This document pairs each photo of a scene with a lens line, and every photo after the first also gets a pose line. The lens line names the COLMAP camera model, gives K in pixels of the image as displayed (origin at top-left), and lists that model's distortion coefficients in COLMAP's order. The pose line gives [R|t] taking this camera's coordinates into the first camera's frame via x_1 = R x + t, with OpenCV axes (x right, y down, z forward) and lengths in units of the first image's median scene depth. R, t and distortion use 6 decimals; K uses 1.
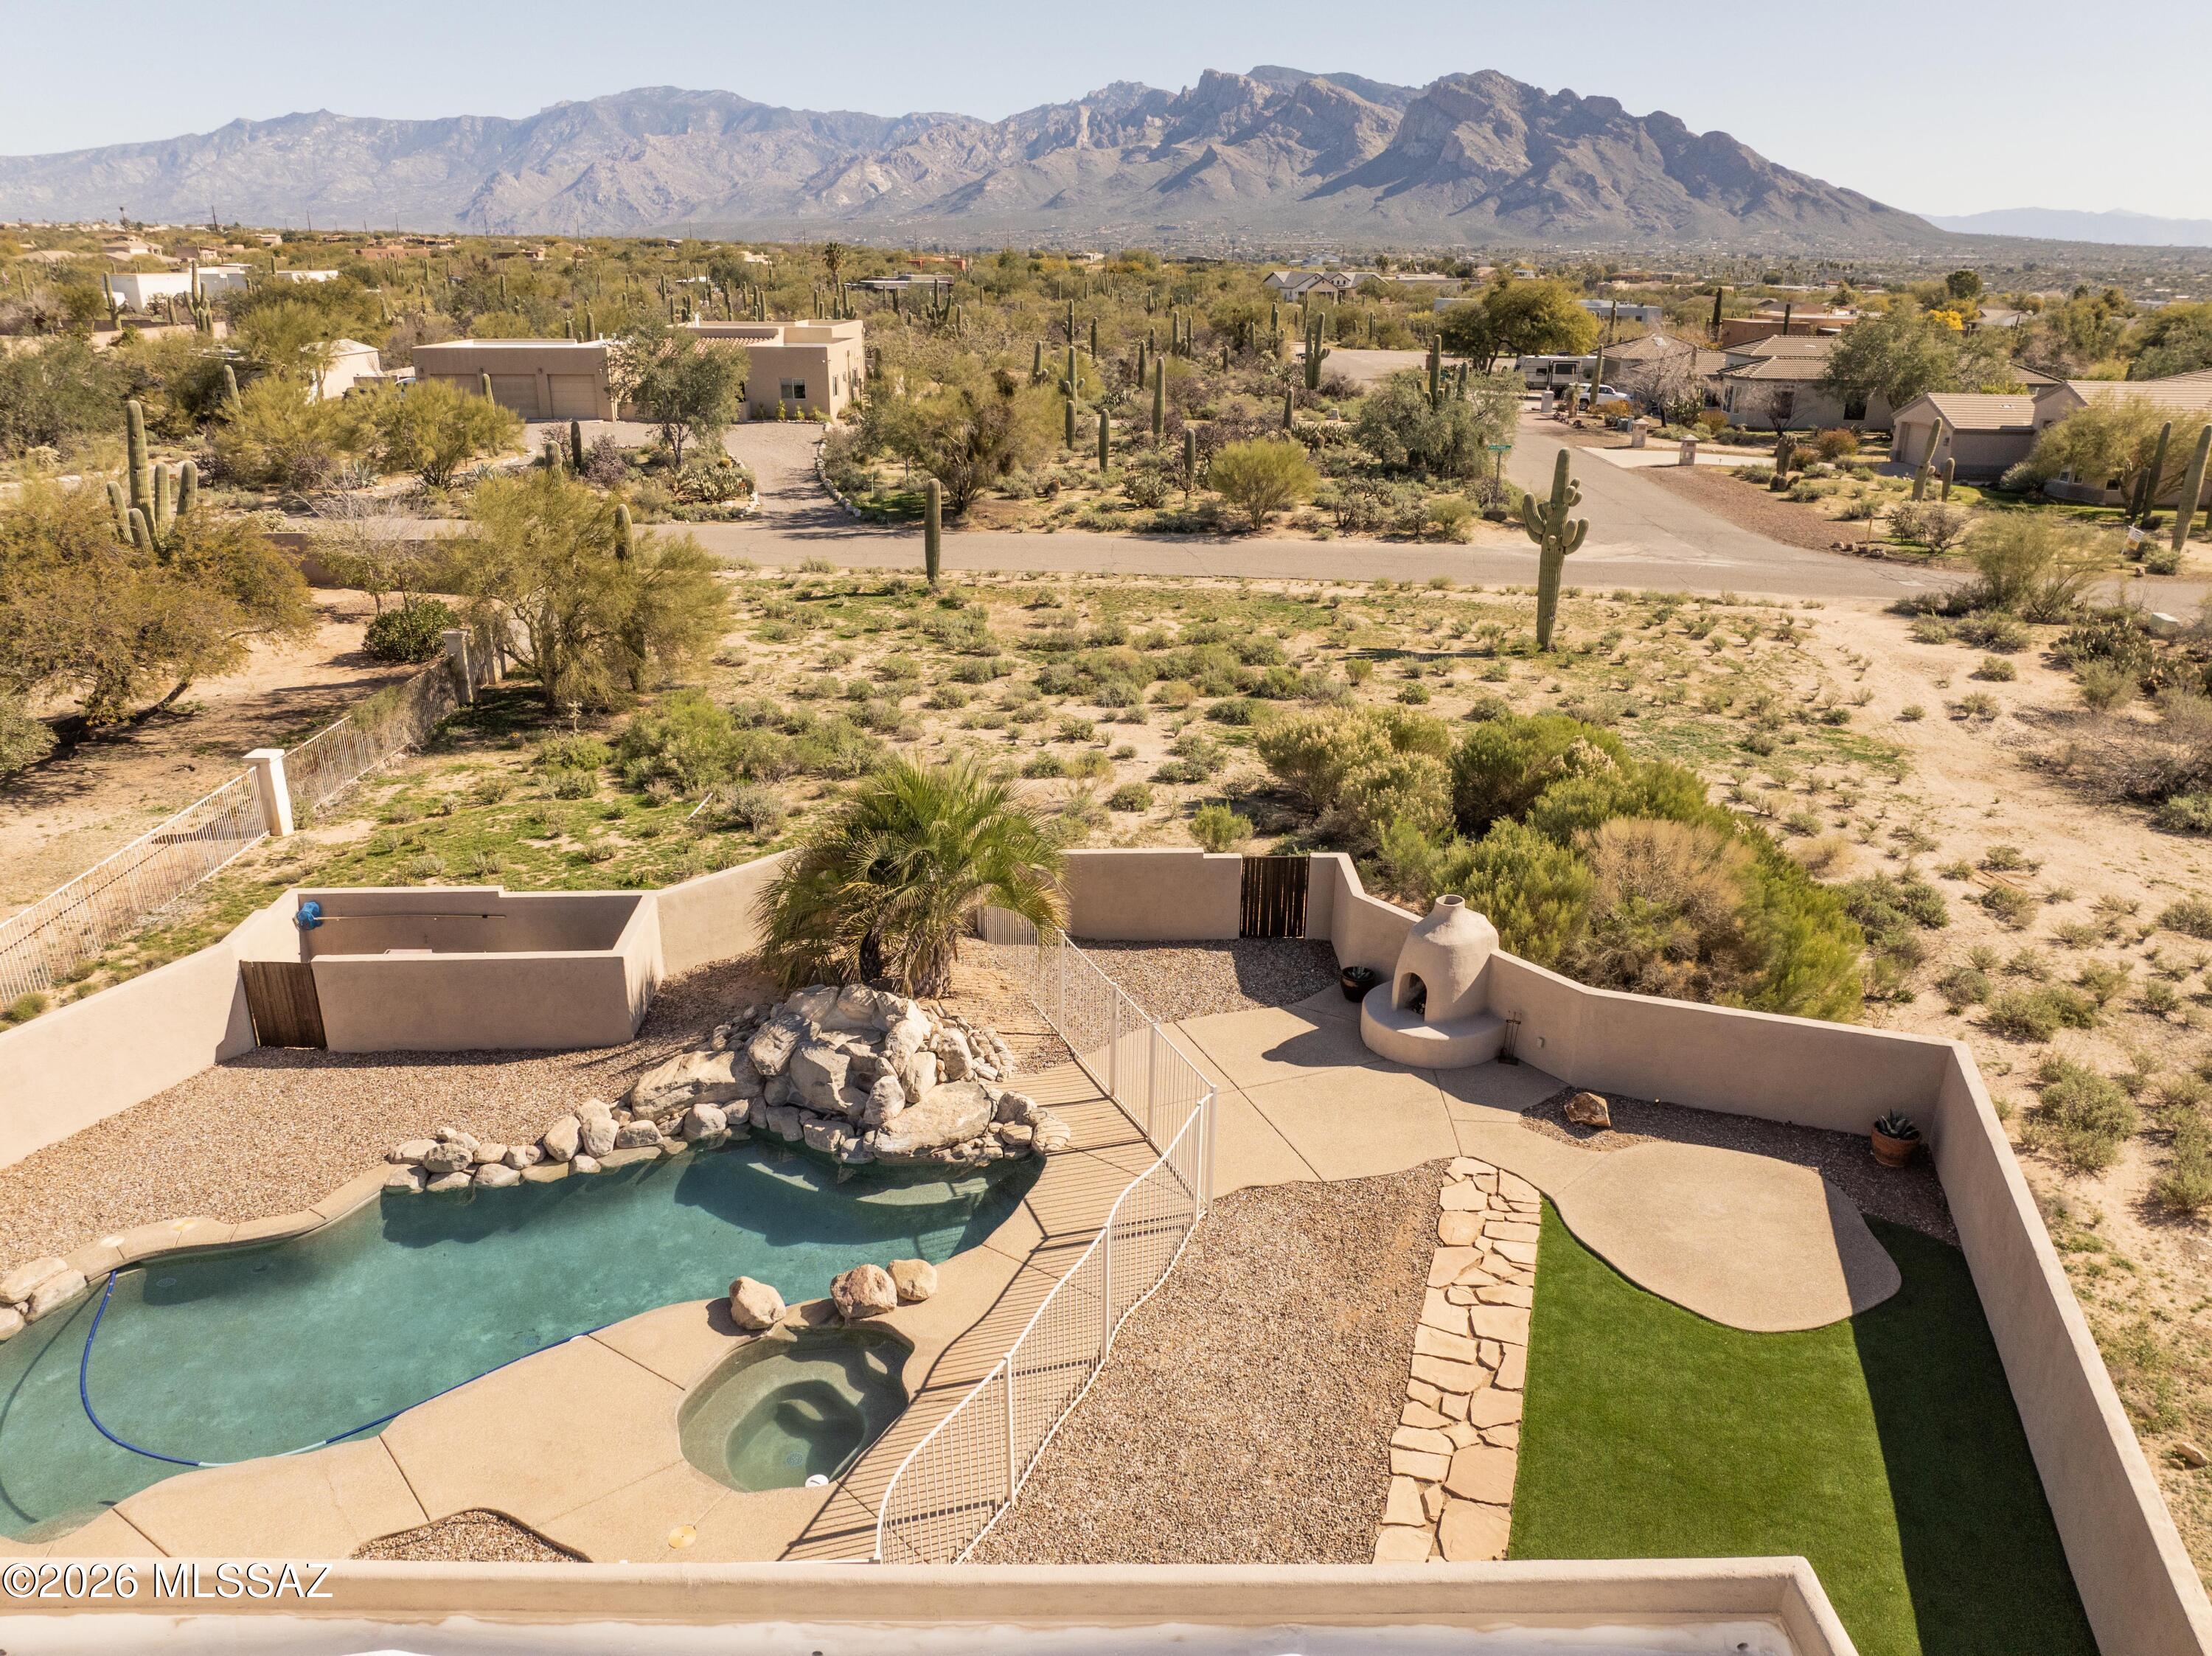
lens RADIAL K [[1546.1, 0, 1106.0], [0, 1546.1, 828.0], [0, 0, 1]] dist [-0.060291, 0.031246]
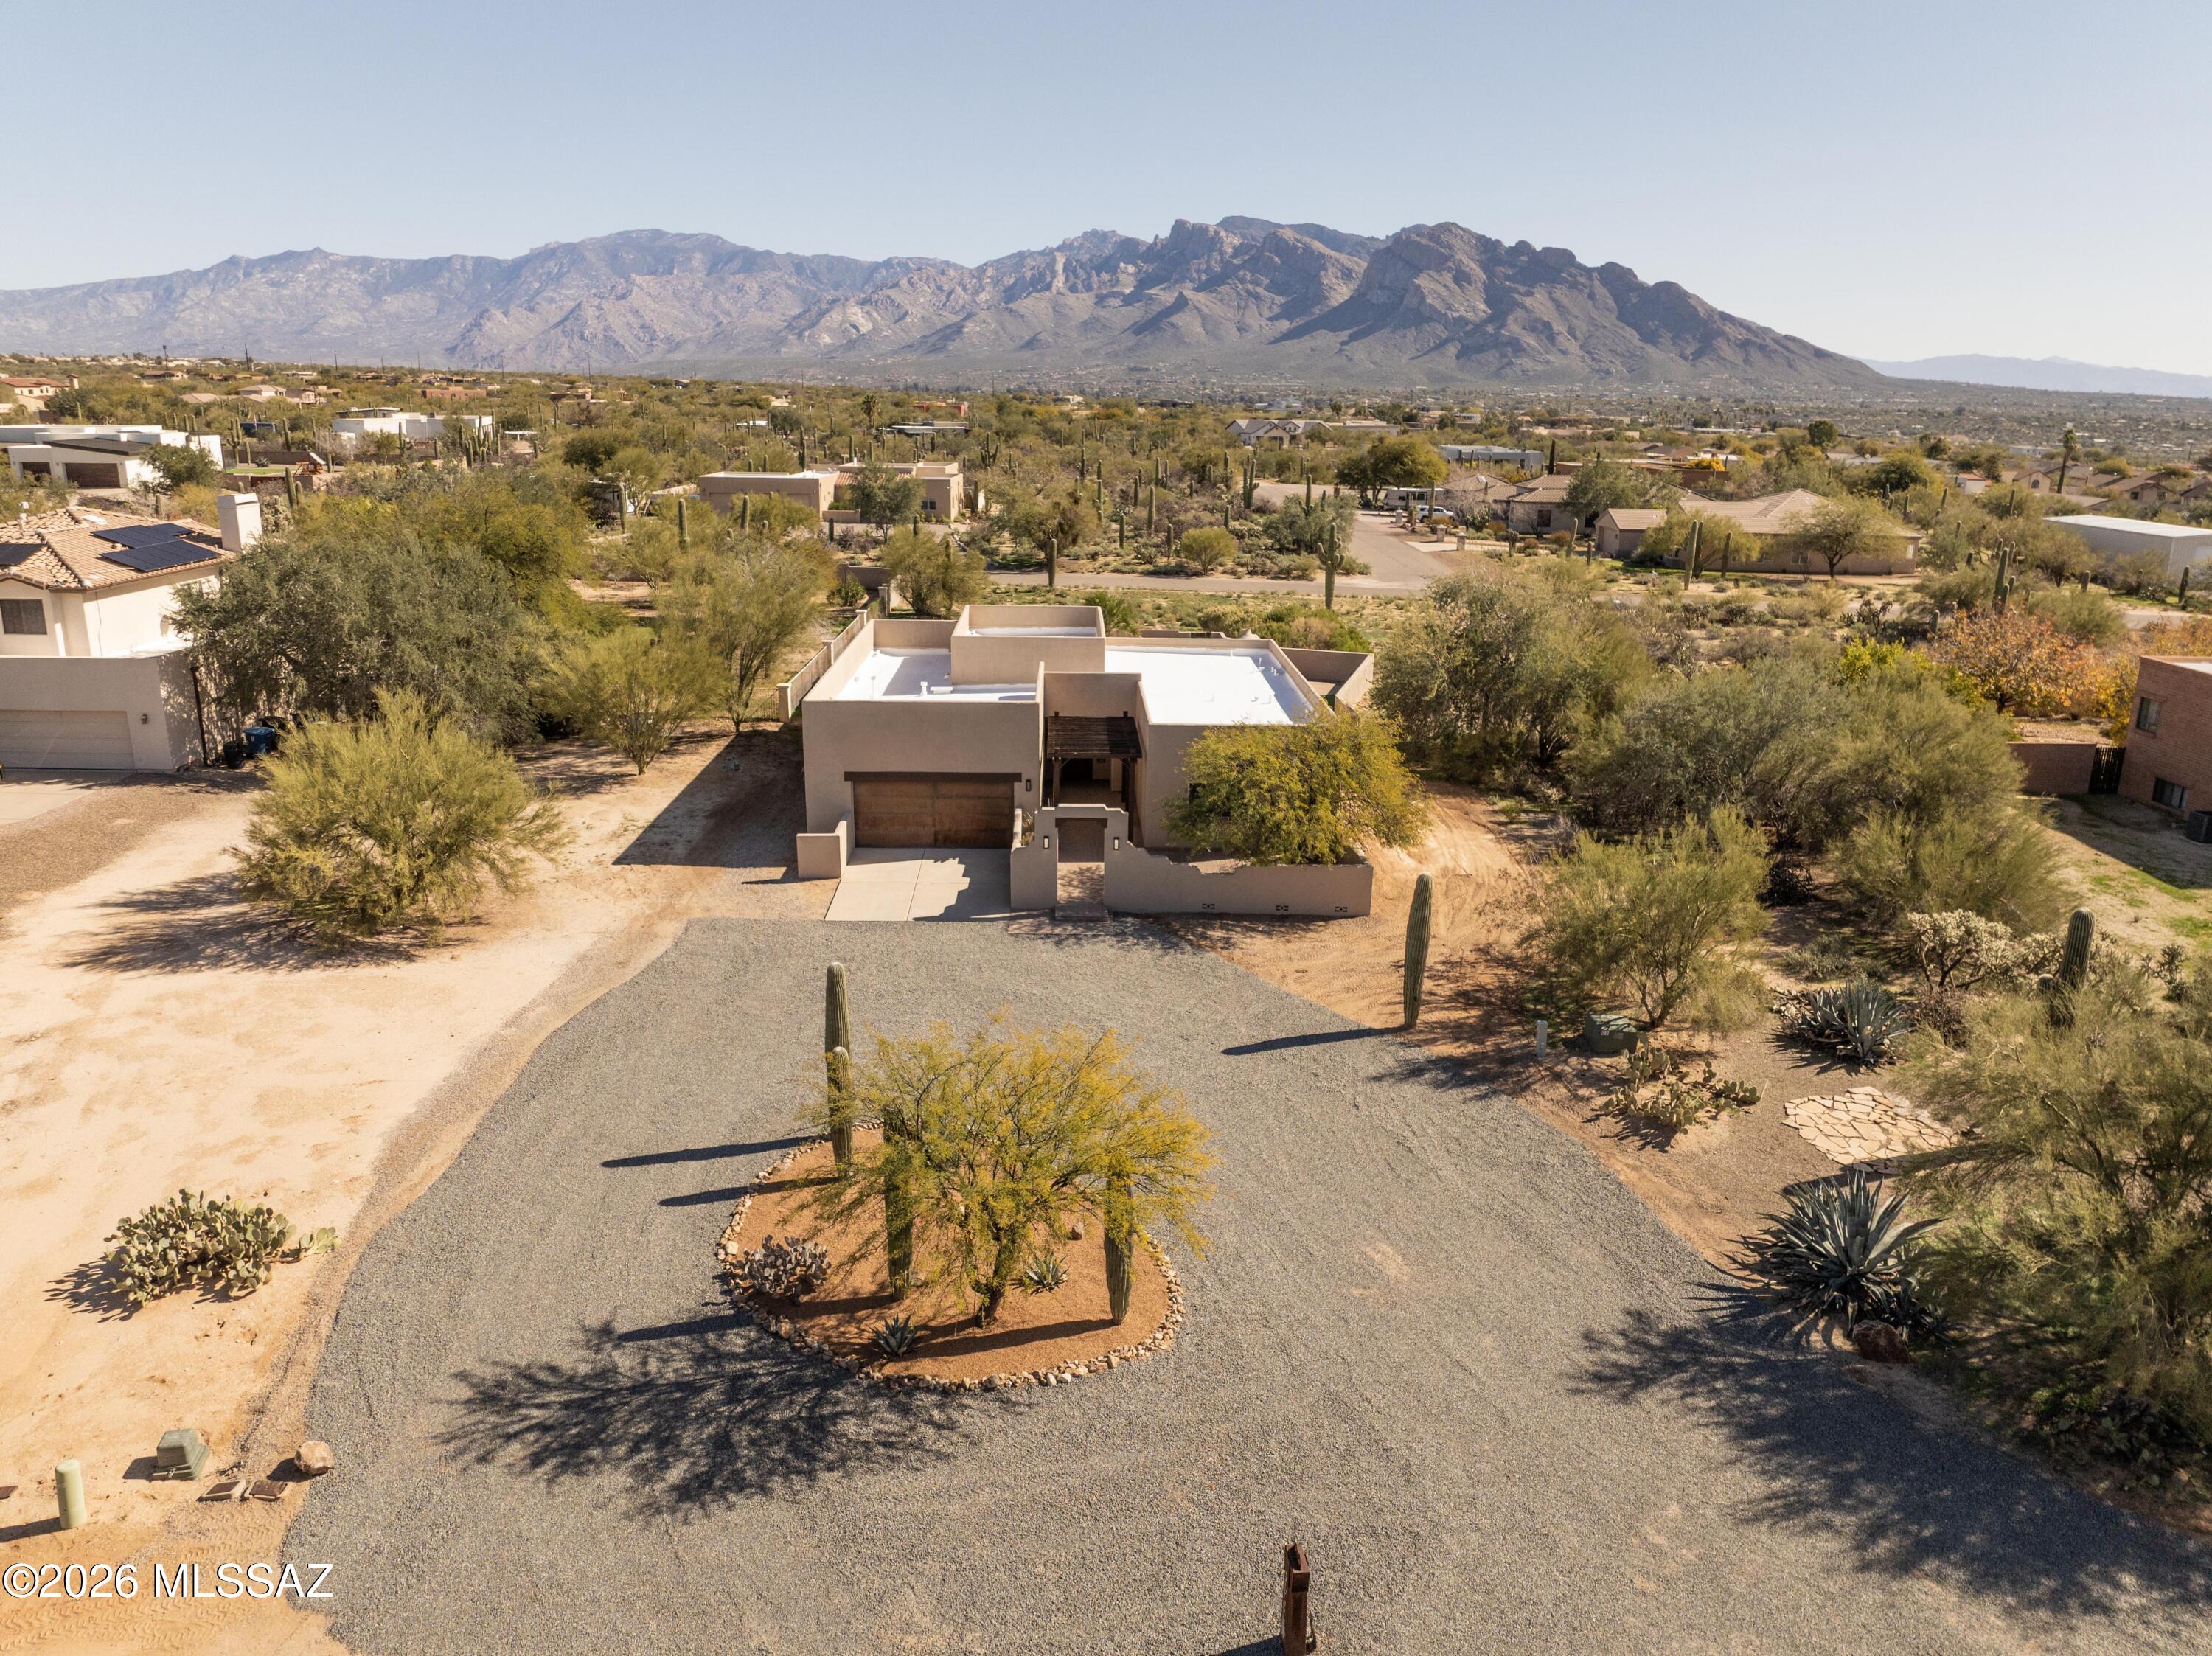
lens RADIAL K [[1541.5, 0, 1106.0], [0, 1541.5, 828.0], [0, 0, 1]] dist [-0.036838, -0.003517]
pose [[0.999838, 0.002977, 0.017773, -0.010306], [-0.001505, 0.996610, -0.082263, 0.048930], [-0.017958, 0.082223, 0.996452, -0.154640]]
